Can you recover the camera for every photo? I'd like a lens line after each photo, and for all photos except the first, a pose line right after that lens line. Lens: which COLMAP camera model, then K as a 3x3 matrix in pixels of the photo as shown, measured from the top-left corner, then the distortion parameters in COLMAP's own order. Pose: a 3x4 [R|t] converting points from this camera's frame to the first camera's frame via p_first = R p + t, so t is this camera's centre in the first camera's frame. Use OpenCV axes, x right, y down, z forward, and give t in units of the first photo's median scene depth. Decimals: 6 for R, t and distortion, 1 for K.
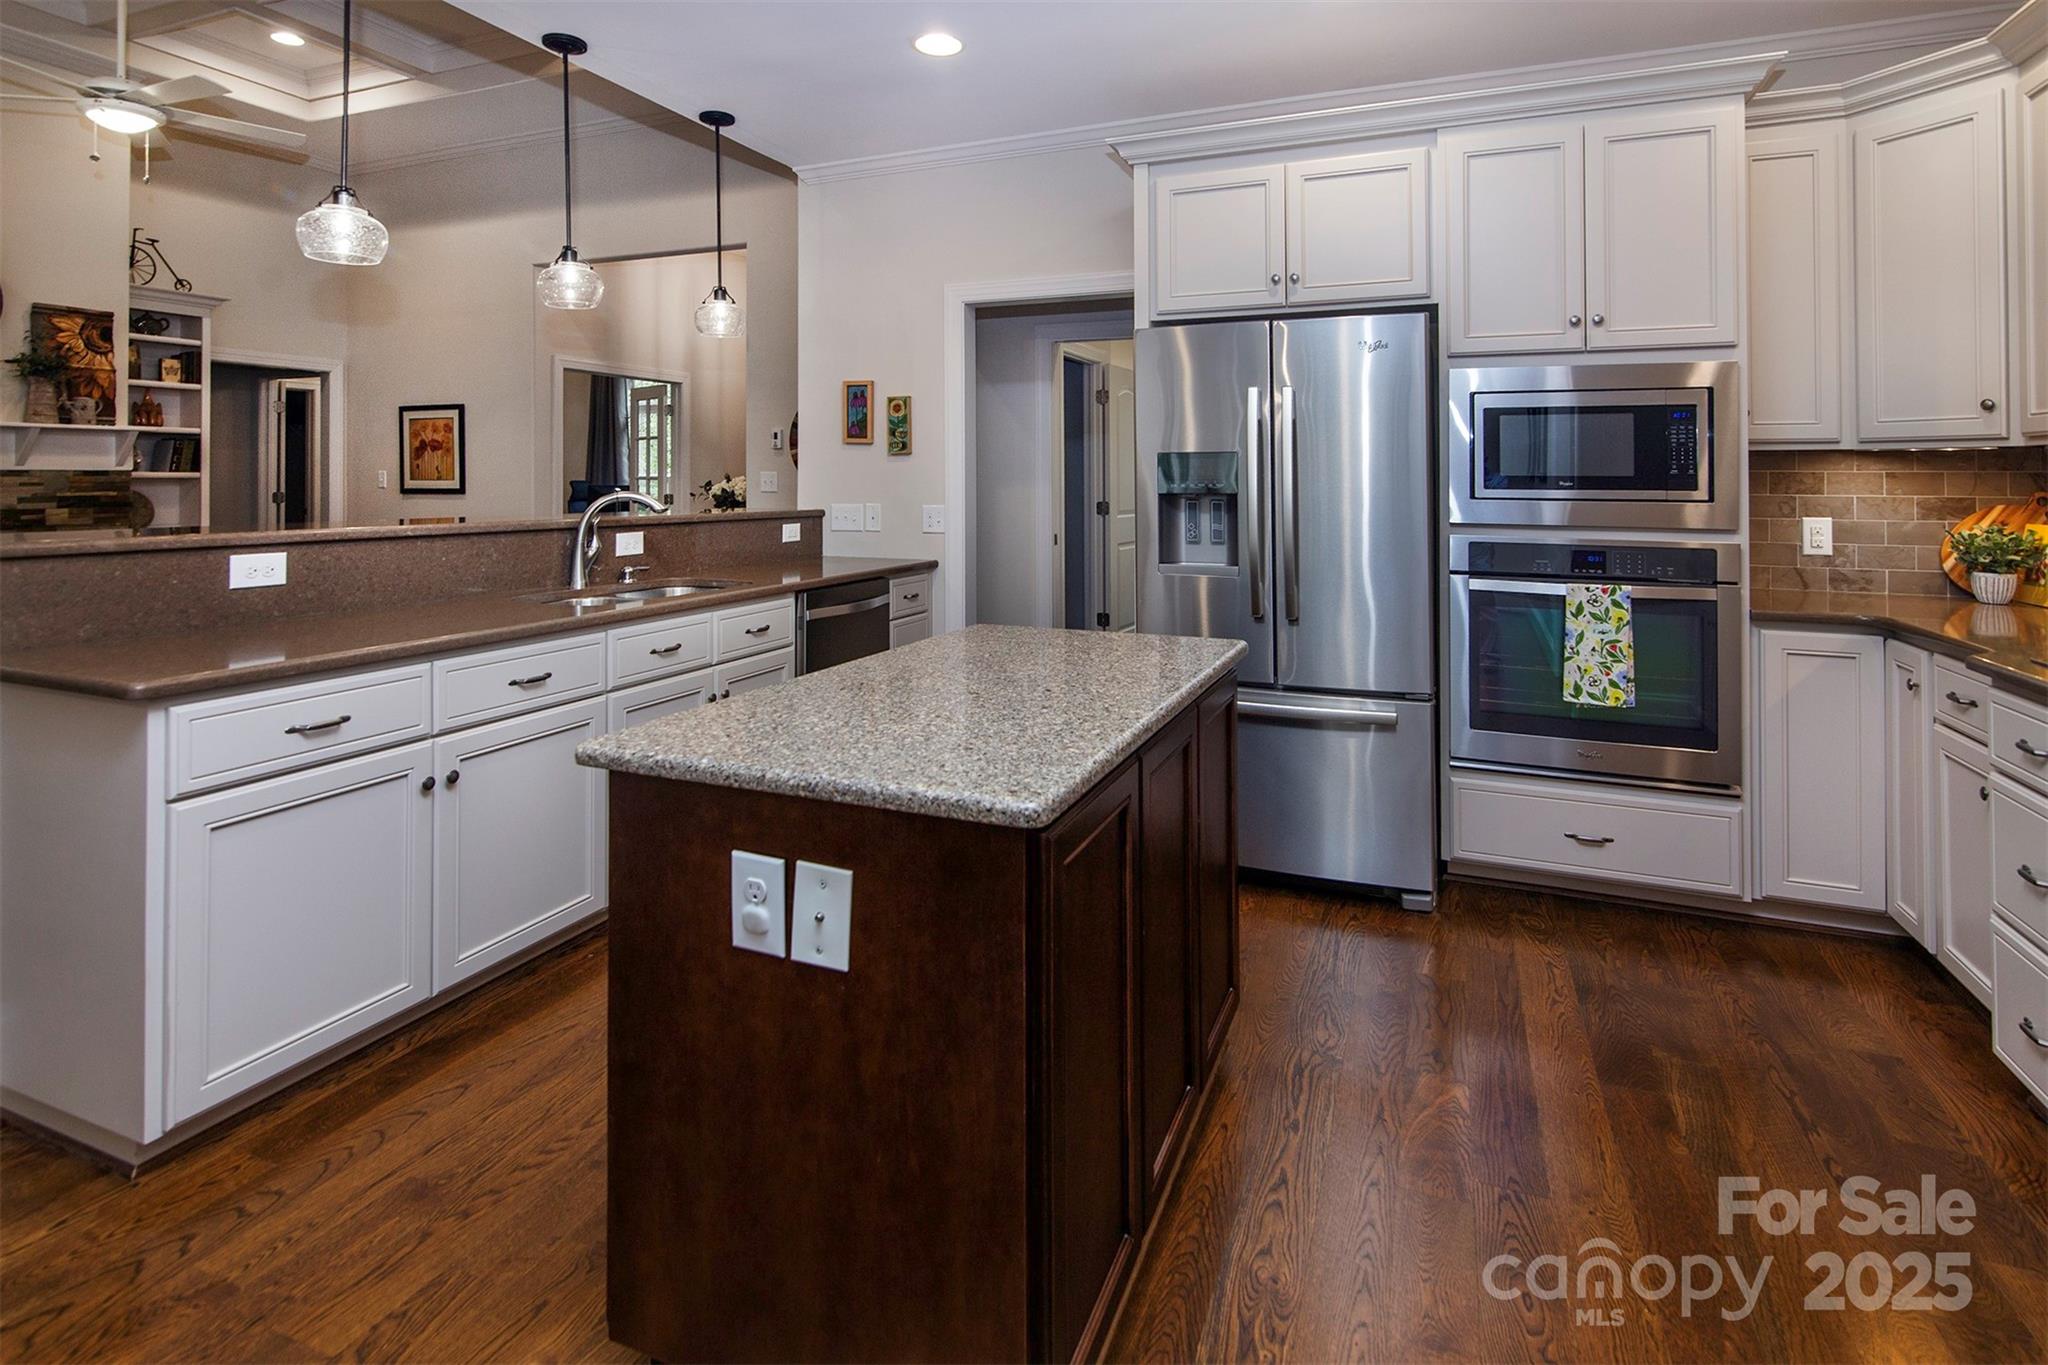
lens RADIAL K [[1011.9, 0, 1041.7], [0, 1011.9, 471.9], [0, 0, 1]] dist [0.001984, -0.000966]
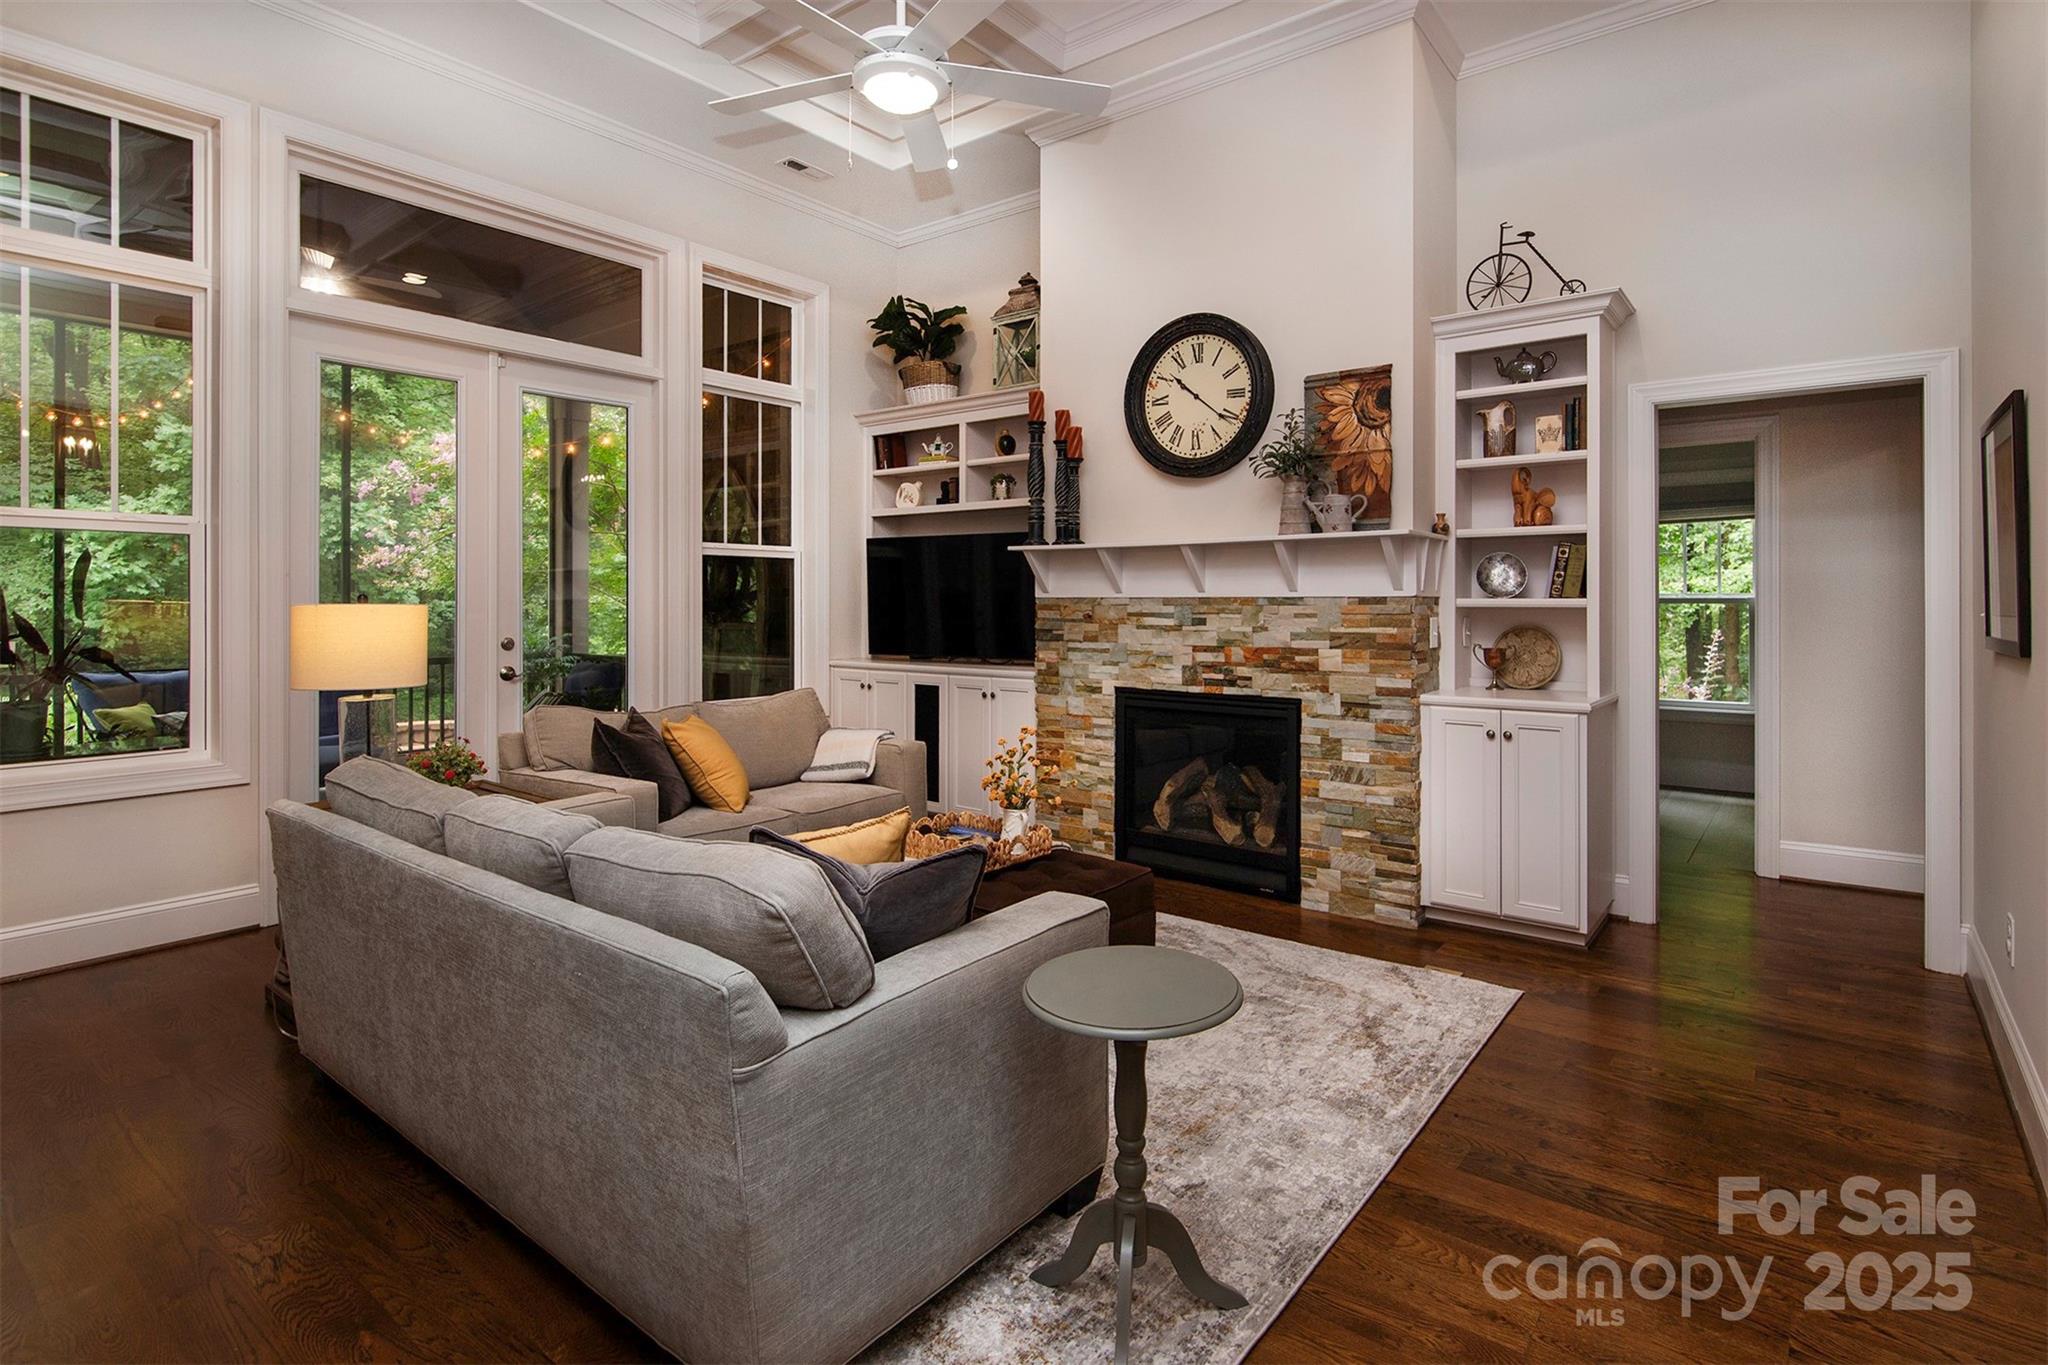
lens RADIAL K [[1011.9, 0, 992.1], [0, 1011.9, 588.2], [0, 0, 1]] dist [0.001984, -0.000966]
pose [[-0.293549, -0.010903, -0.955882, -0.238821], [0.006581, 0.999888, -0.013426, 0.000231], [0.955921, -0.010232, -0.293444, 1.180992]]
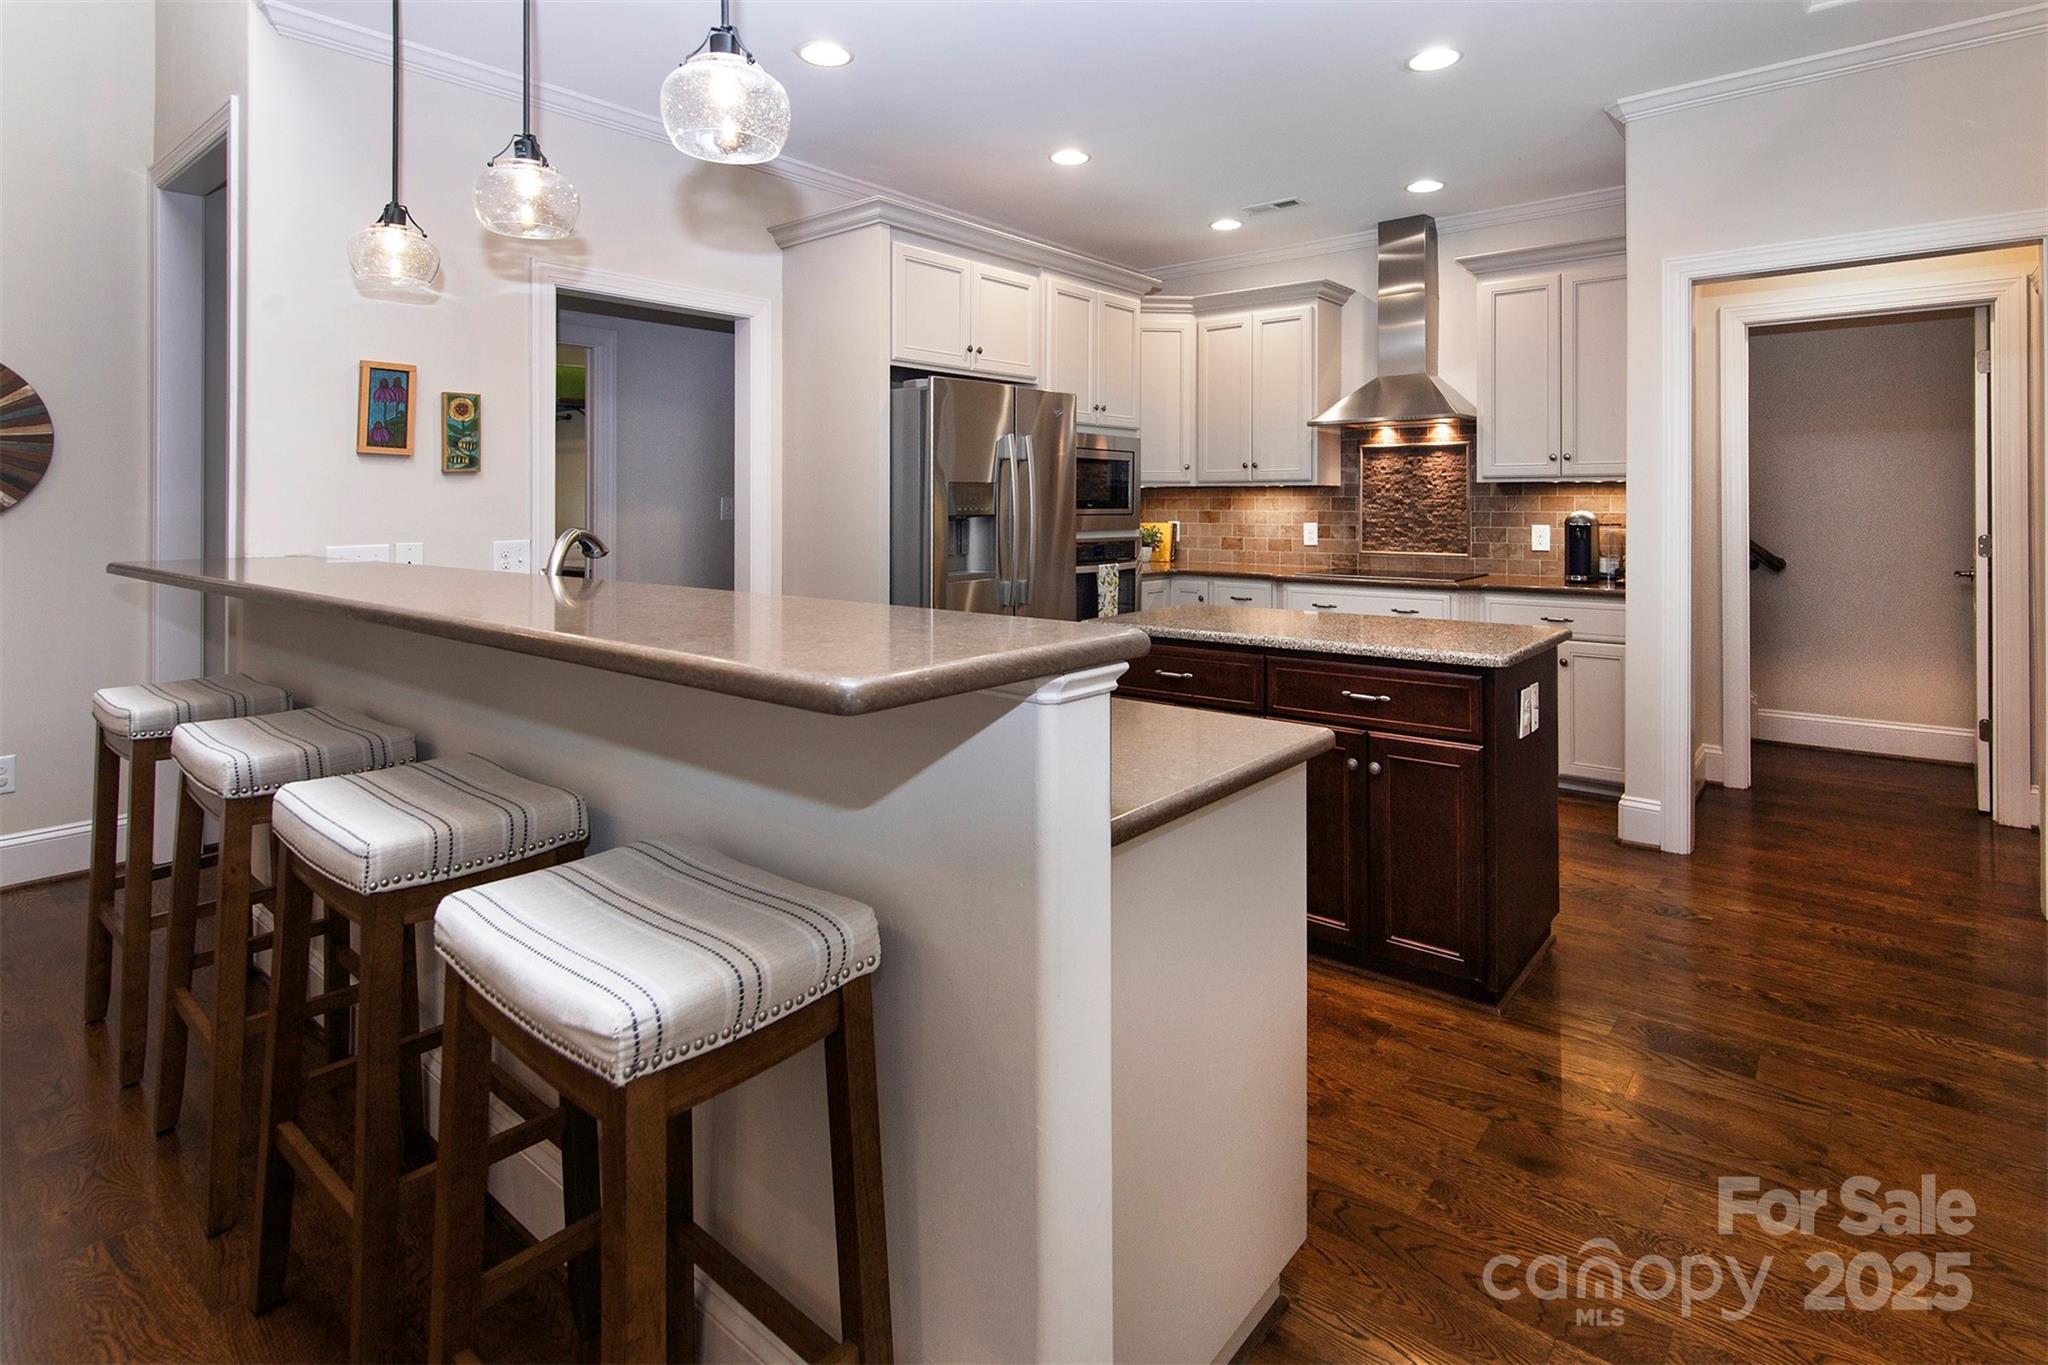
lens RADIAL K [[1011.9, 0, 1056.6], [0, 1011.9, 511.8], [0, 0, 1]] dist [0.001984, -0.000966]
pose [[0.295192, -0.012415, 0.955357, -0.698982], [-0.002152, 0.999904, 0.013659, -0.000015], [-0.955436, -0.006087, 0.295137, 0.366349]]
